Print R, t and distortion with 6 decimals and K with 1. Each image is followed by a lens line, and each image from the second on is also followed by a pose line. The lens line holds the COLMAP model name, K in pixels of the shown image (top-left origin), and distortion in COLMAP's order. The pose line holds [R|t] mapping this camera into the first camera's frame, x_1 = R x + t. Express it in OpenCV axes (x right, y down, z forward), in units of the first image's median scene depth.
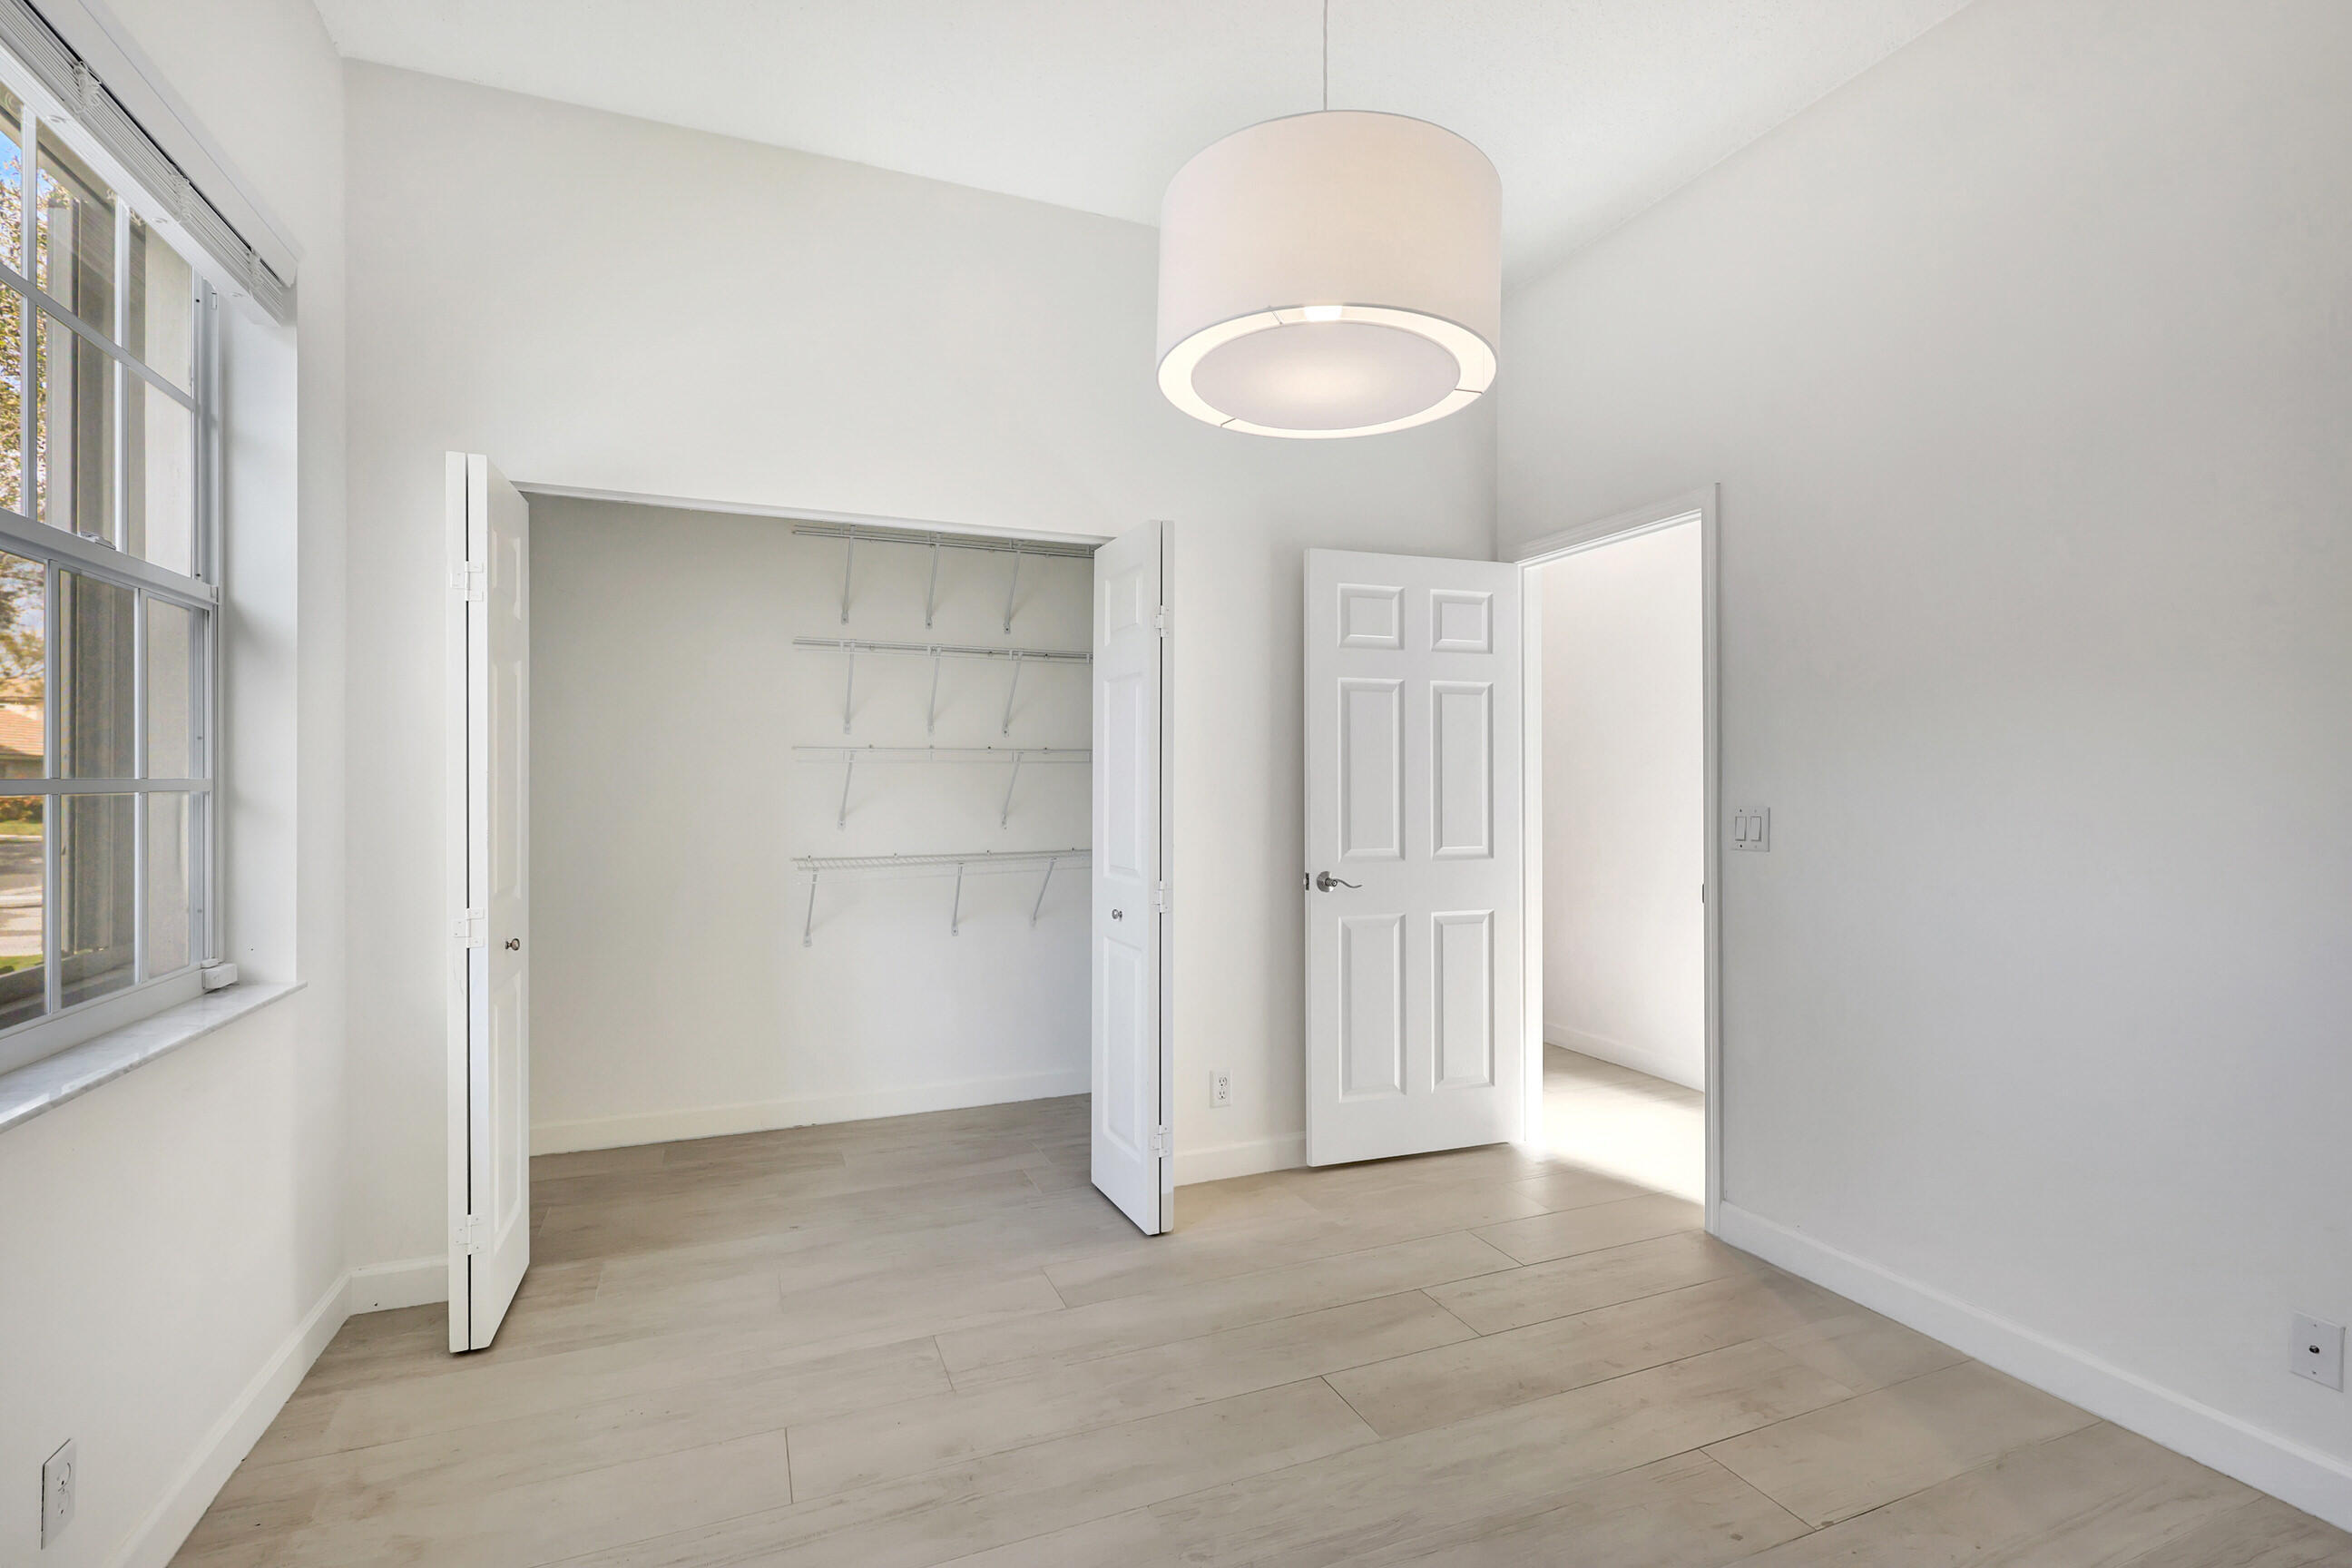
lens RADIAL K [[1088.0, 0, 1153.4], [0, 1088.0, 786.0], [0, 0, 1]] dist [-0.003445, 0.004030]
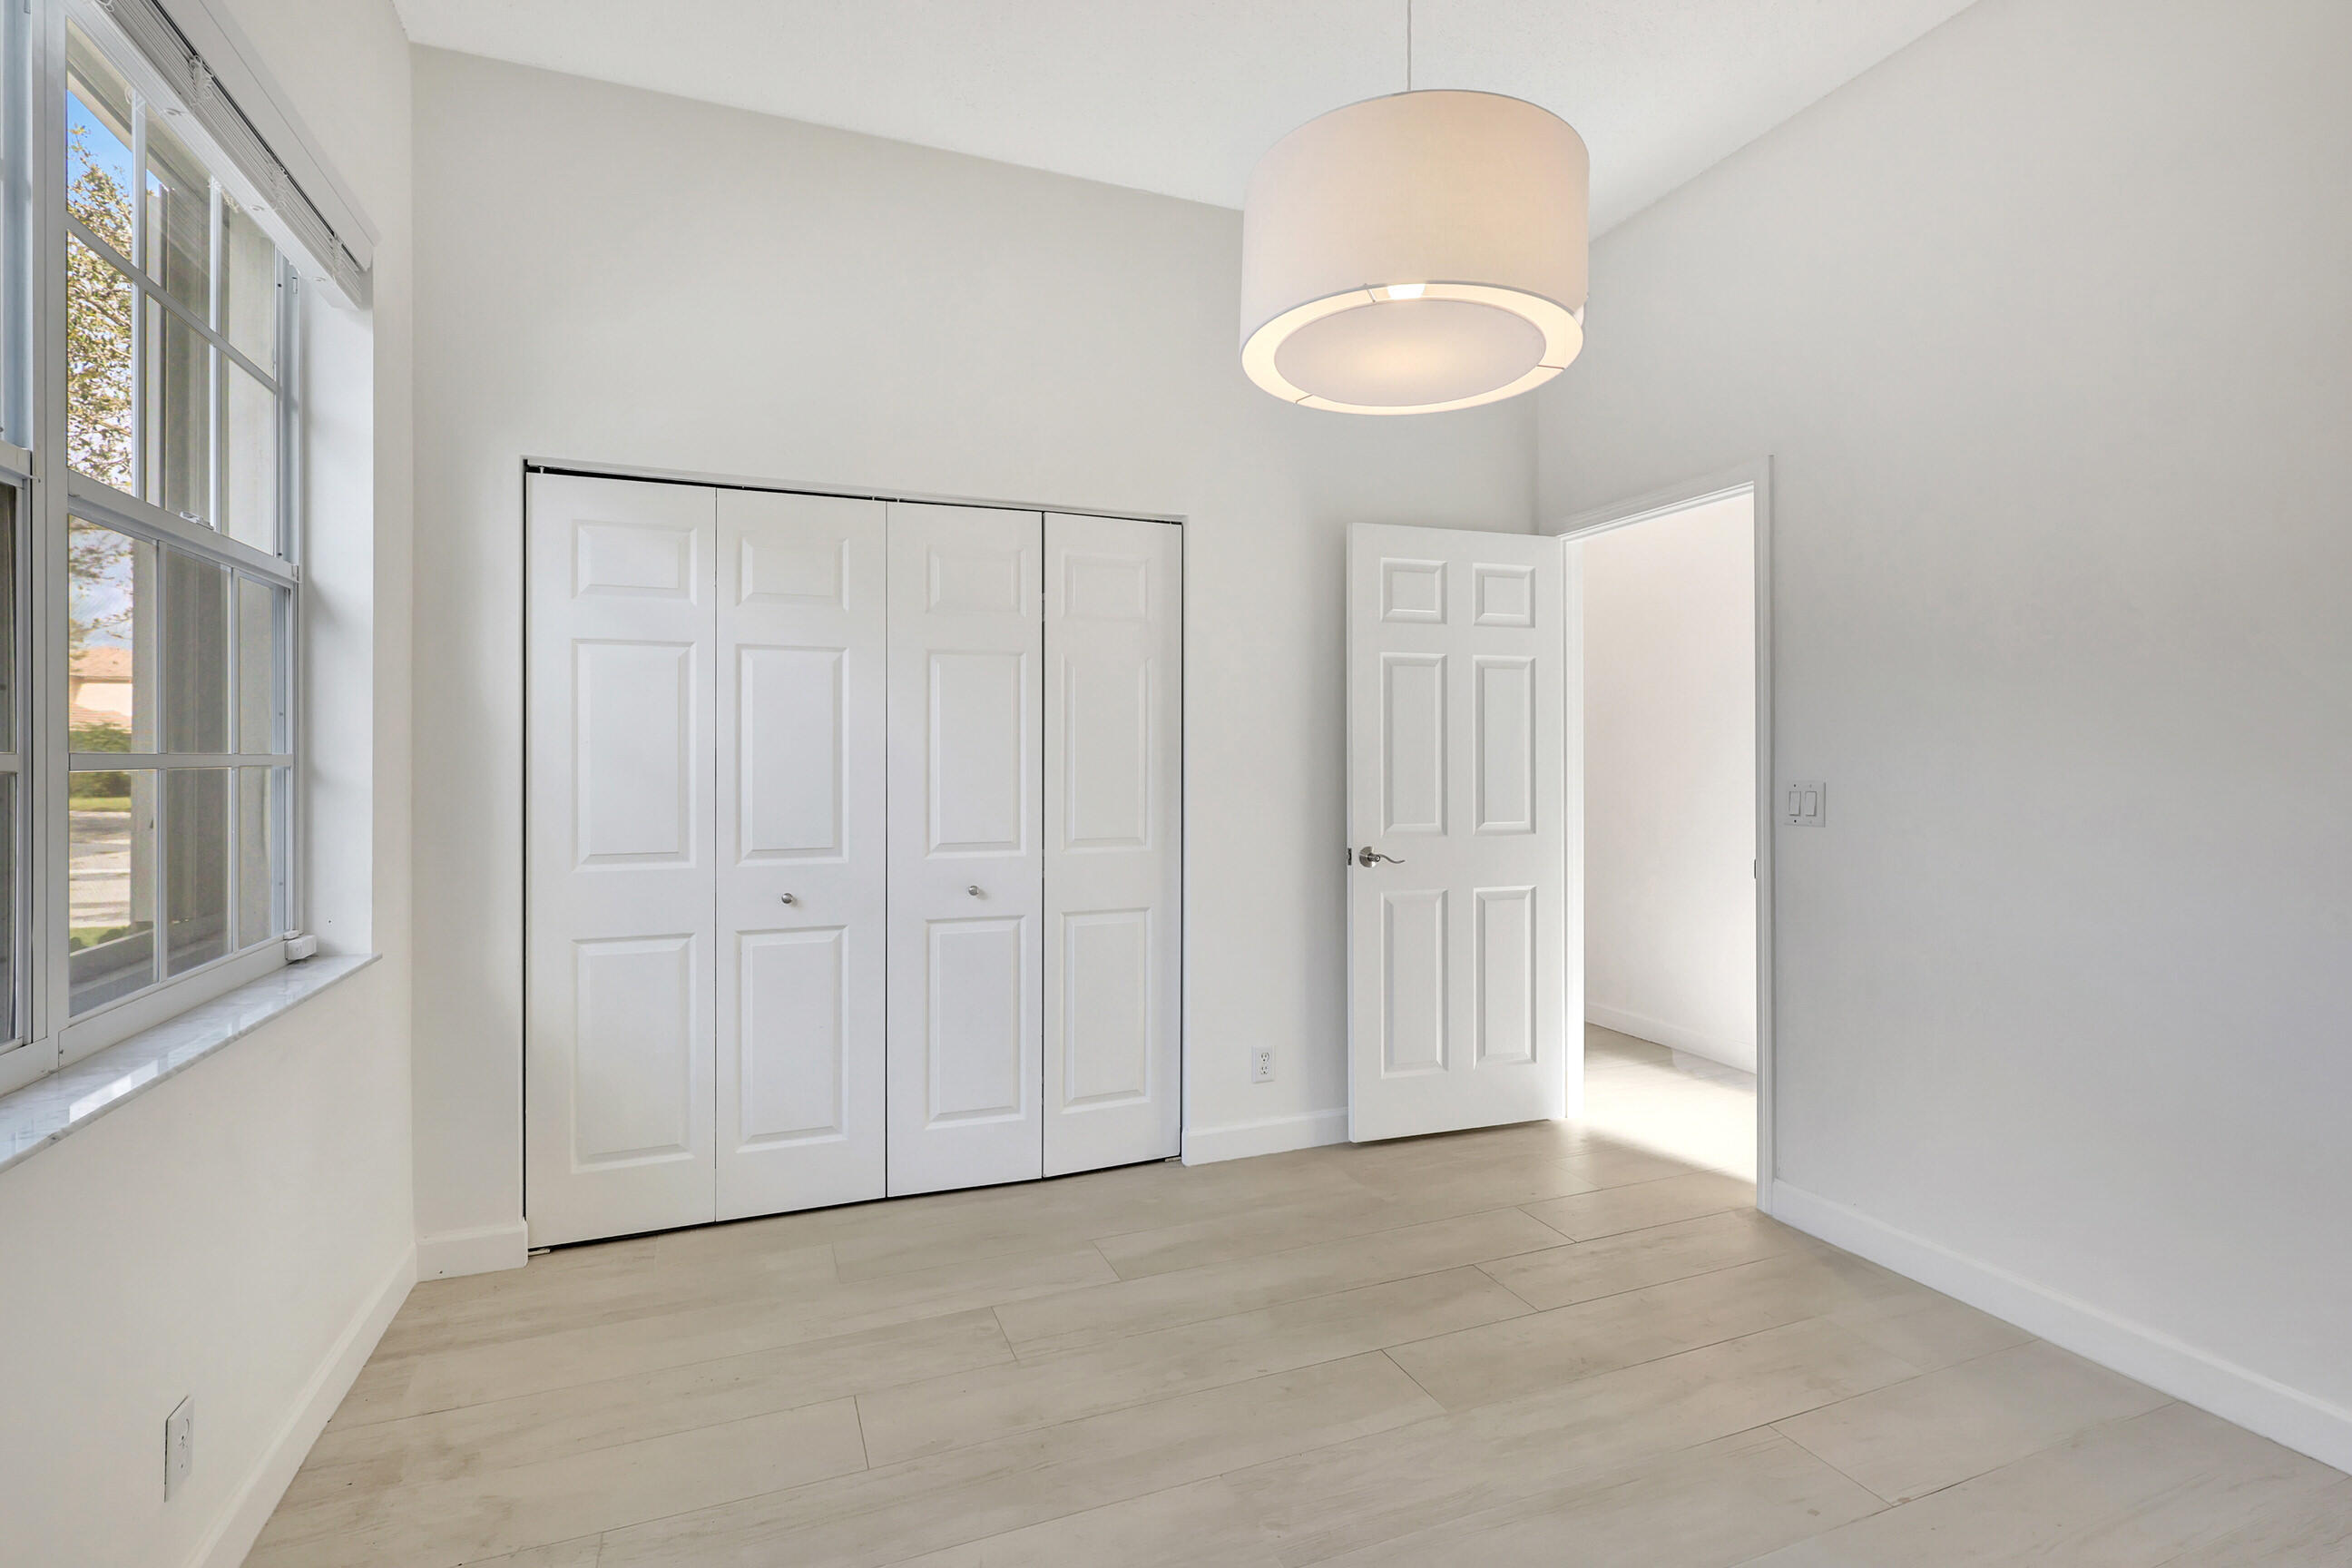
lens RADIAL K [[1088.0, 0, 1174.2], [0, 1088.0, 761.6], [0, 0, 1]] dist [-0.003445, 0.004030]
pose [[0.999864, -0.000342, -0.016464, -0.024511], [0.000350, 1.000000, 0.000460, 0.000374], [0.016464, -0.000465, 0.999864, -0.006139]]
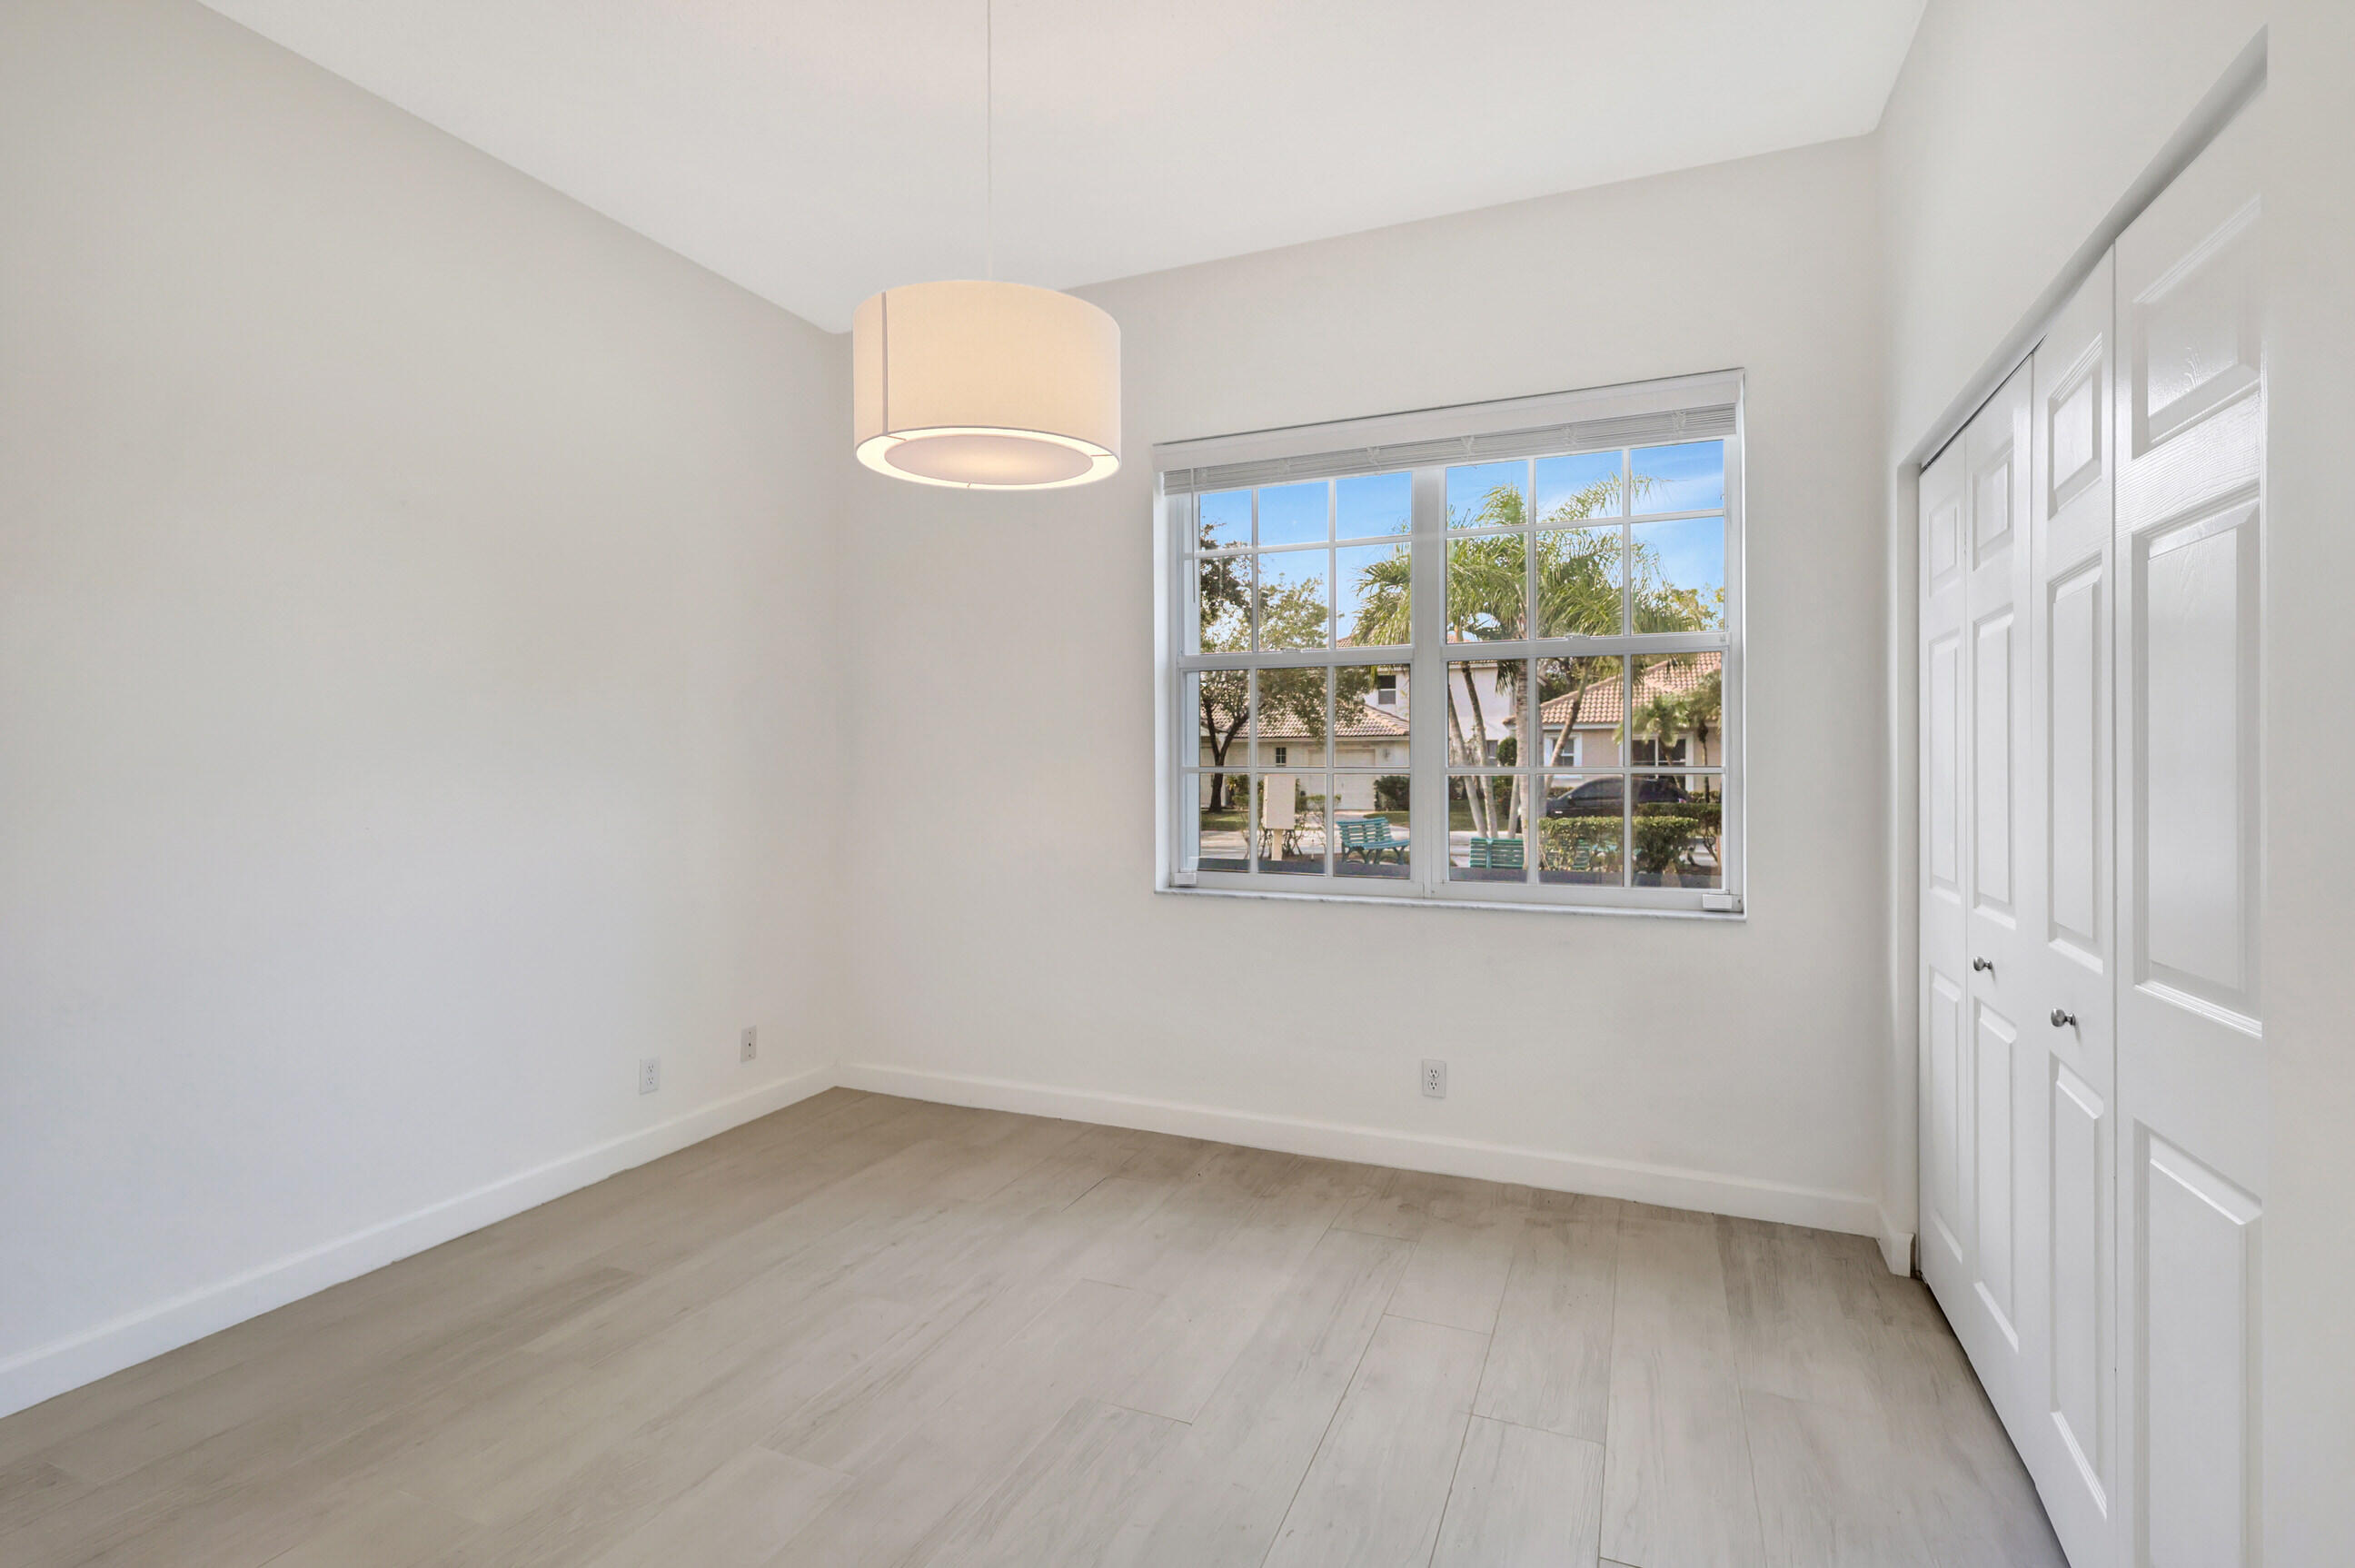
lens RADIAL K [[1089.3, 0, 1170.8], [0, 1089.3, 778.1], [0, 0, 1]] dist [-0.003445, 0.004030]
pose [[-0.724470, -0.000912, -0.689305, 0.641762], [-0.004210, 0.999986, 0.003102, 0.008312], [0.689293, 0.005149, -0.724464, 1.487145]]
